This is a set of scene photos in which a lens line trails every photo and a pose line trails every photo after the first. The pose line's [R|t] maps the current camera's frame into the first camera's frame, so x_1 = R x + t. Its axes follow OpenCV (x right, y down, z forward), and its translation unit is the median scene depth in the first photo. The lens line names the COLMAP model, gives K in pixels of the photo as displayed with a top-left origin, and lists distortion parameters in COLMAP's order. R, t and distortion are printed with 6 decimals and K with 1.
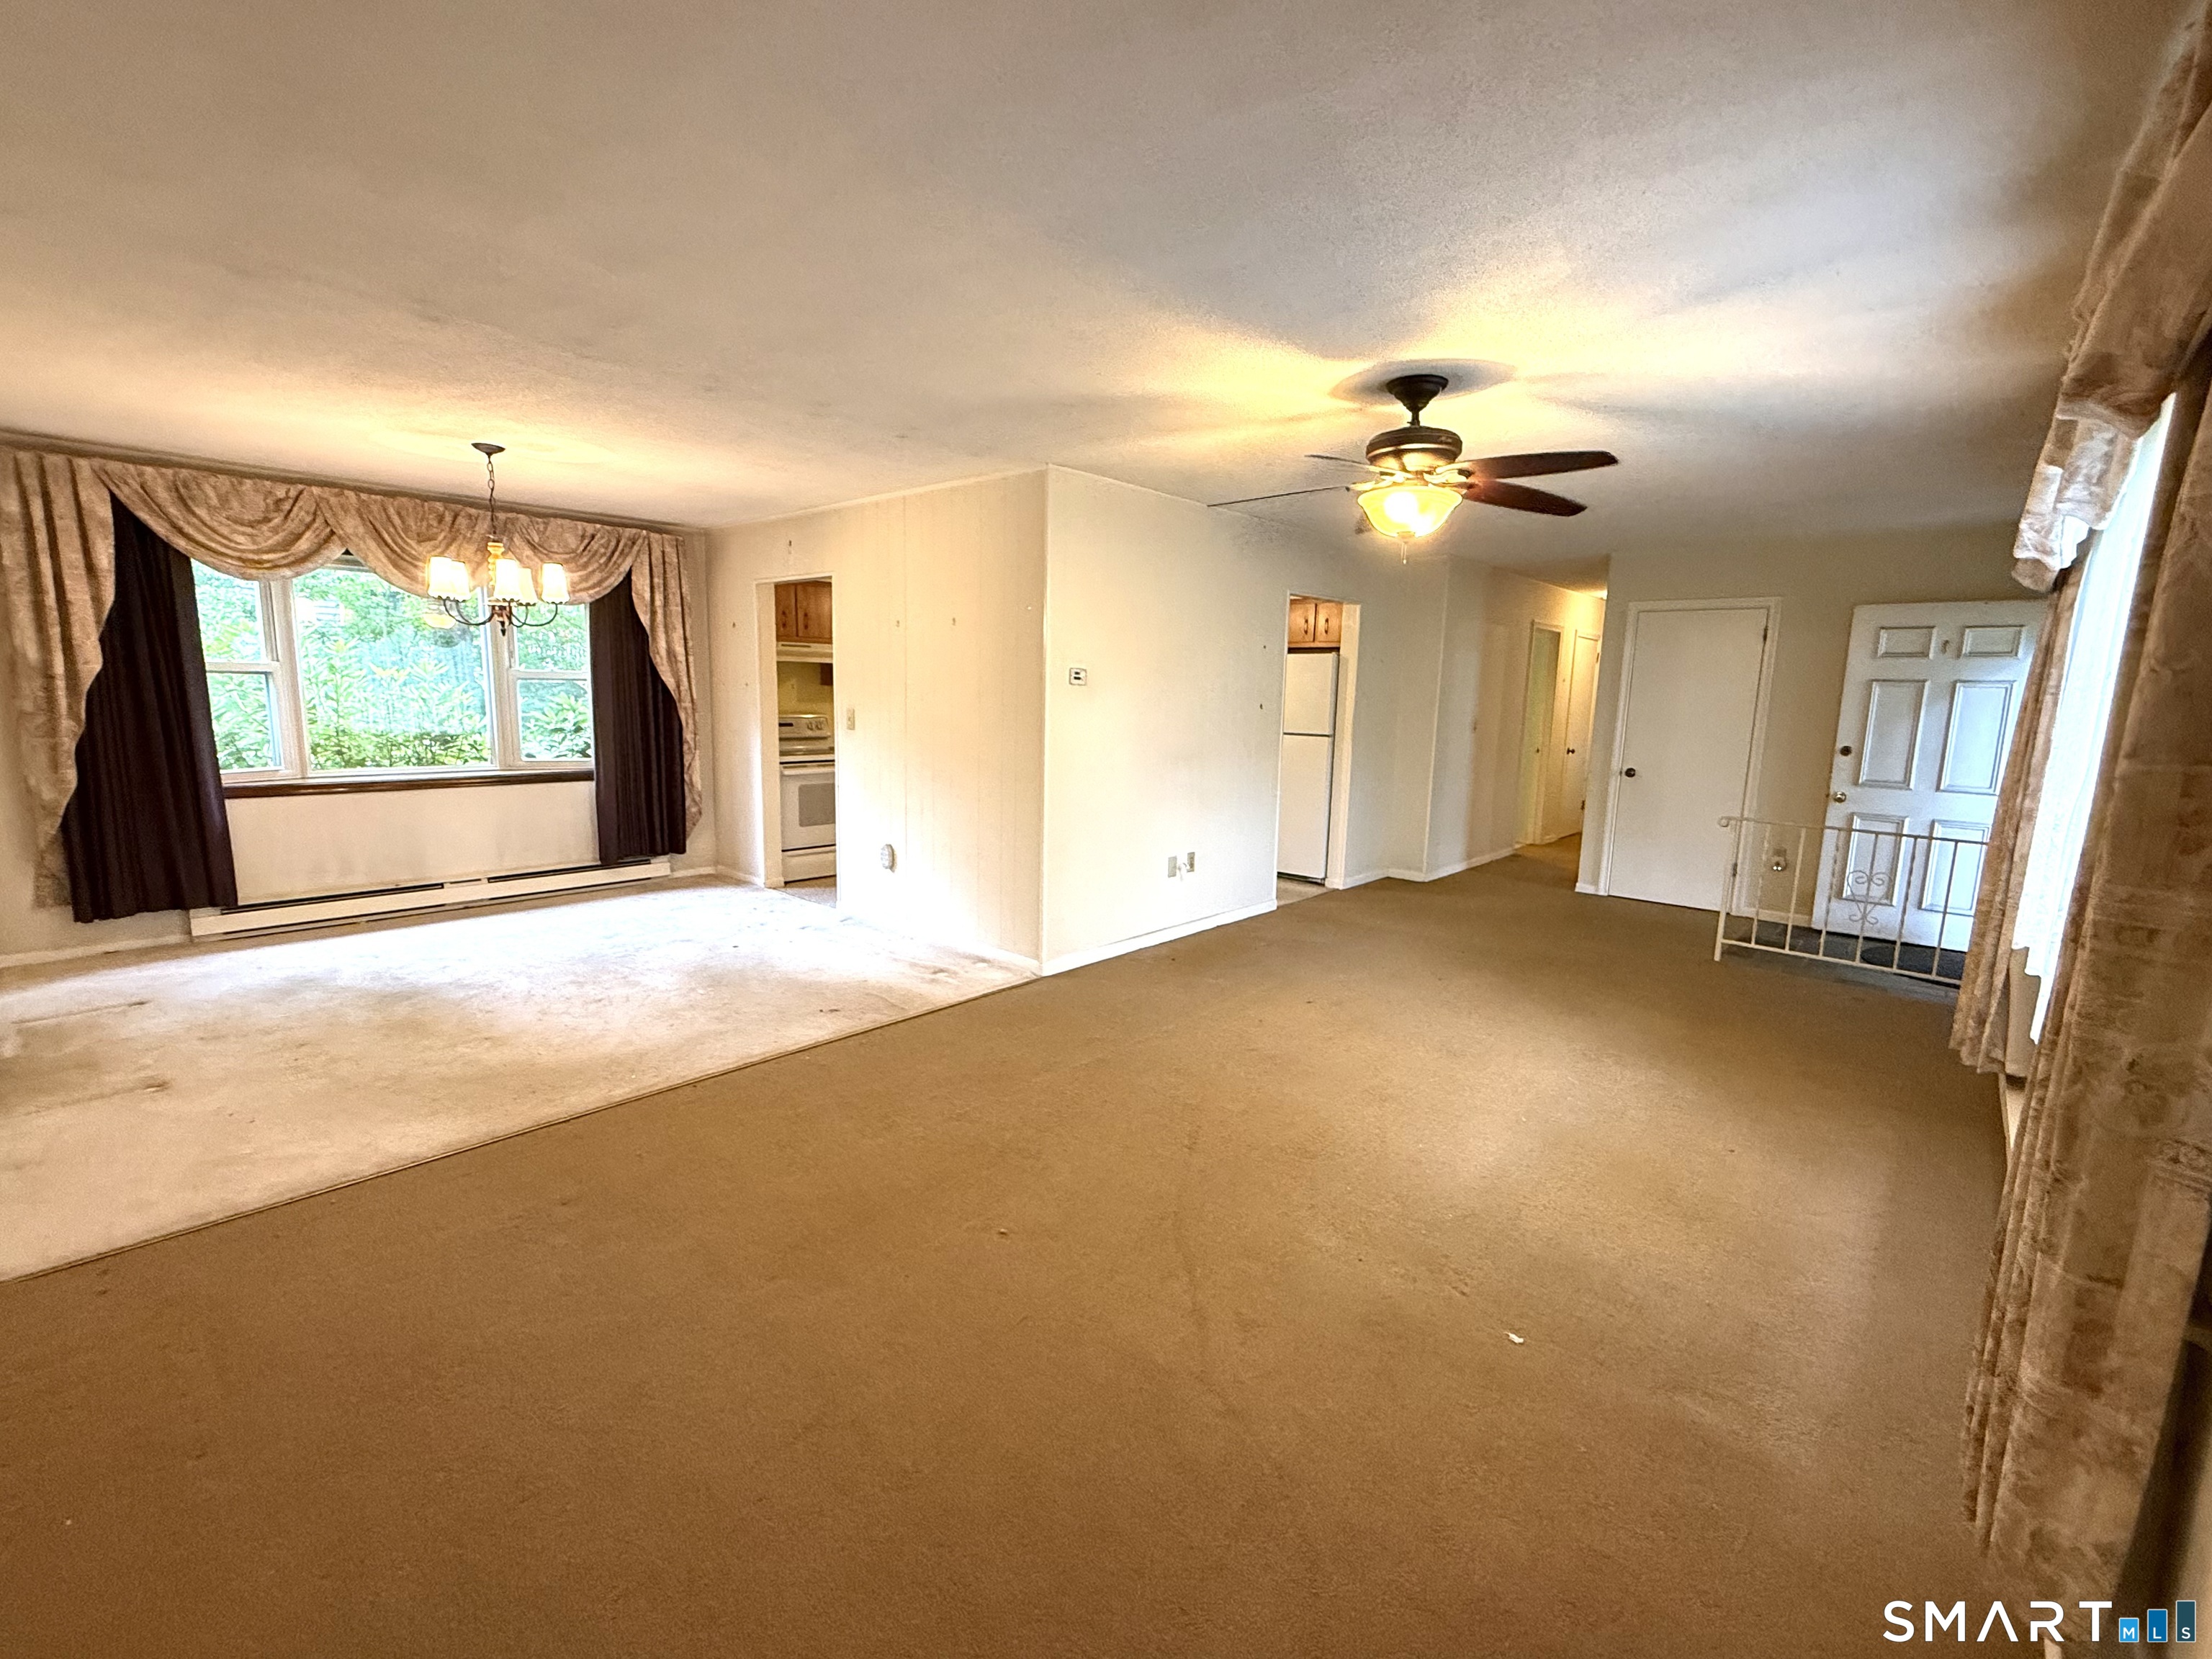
lens RADIAL K [[953.3, 0, 1106.0], [0, 953.3, 829.5], [0, 0, 1]] dist [-0.000661, -0.000076]
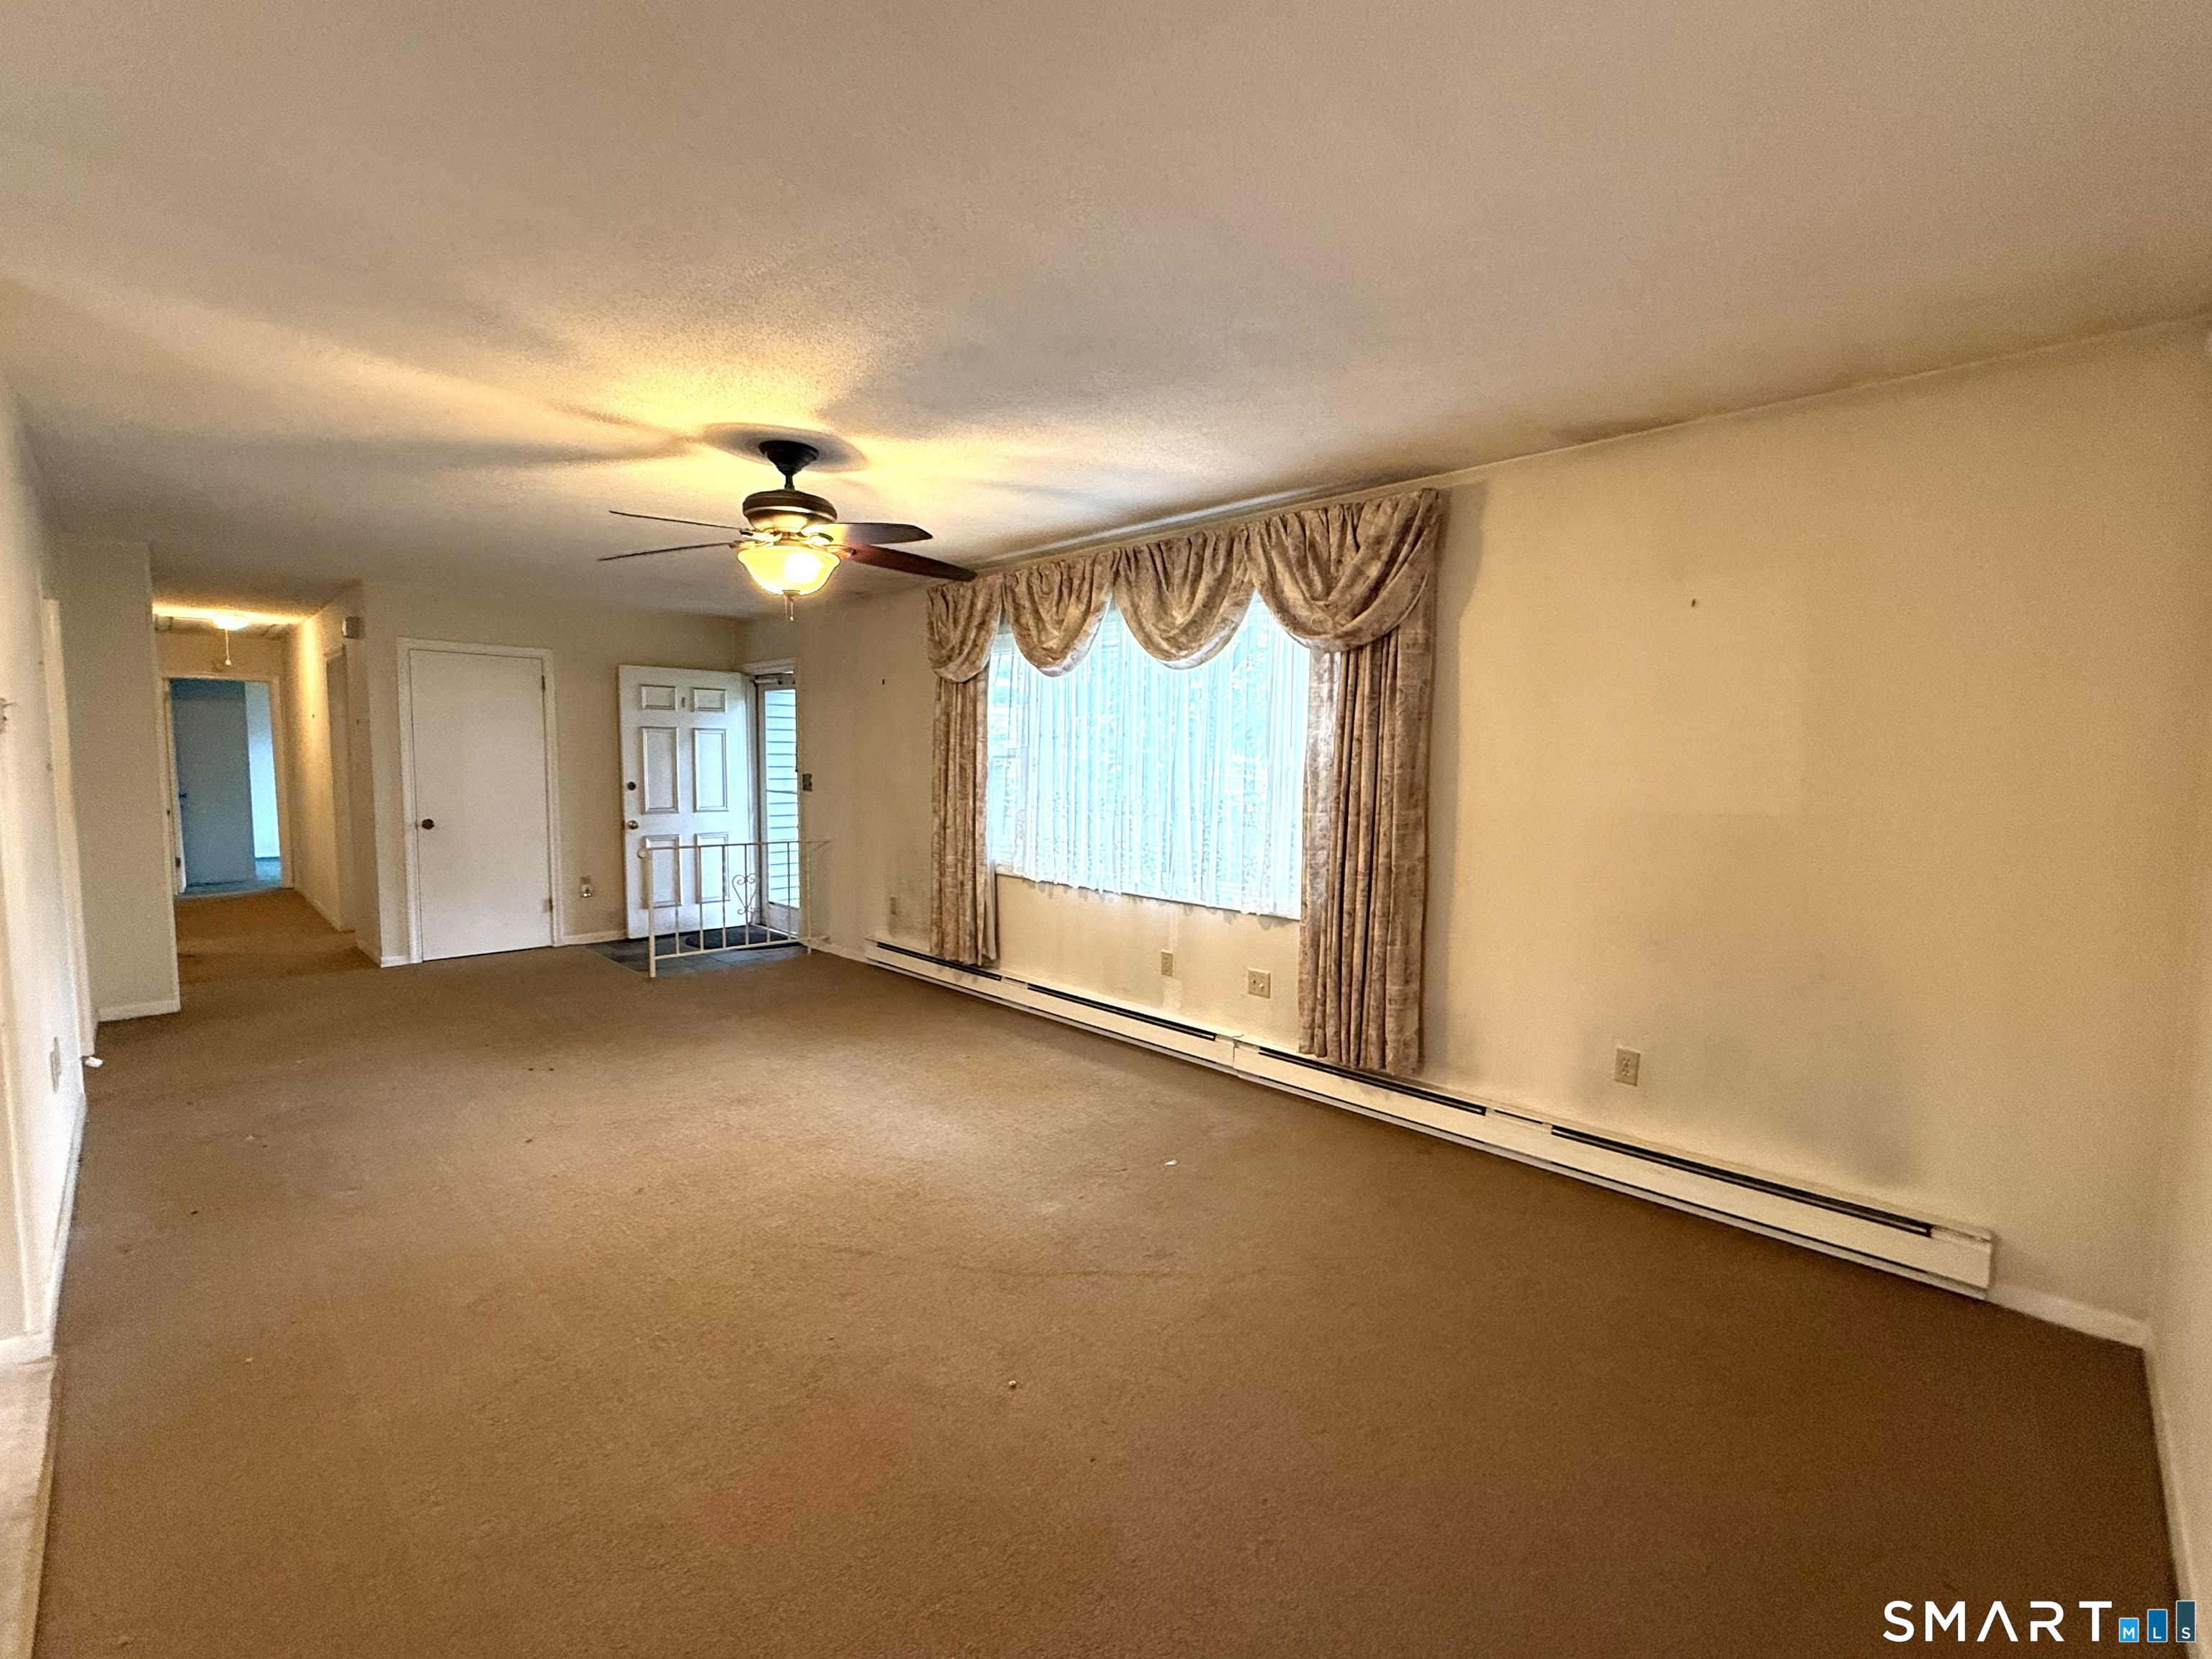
lens RADIAL K [[953.3, 0, 1106.0], [0, 953.3, 829.5], [0, 0, 1]] dist [-0.000661, -0.000076]
pose [[0.046385, -0.101934, 0.993709, -0.416288], [0.139550, 0.985686, 0.094597, -0.062653], [-0.989128, 0.134284, 0.059946, 0.371114]]
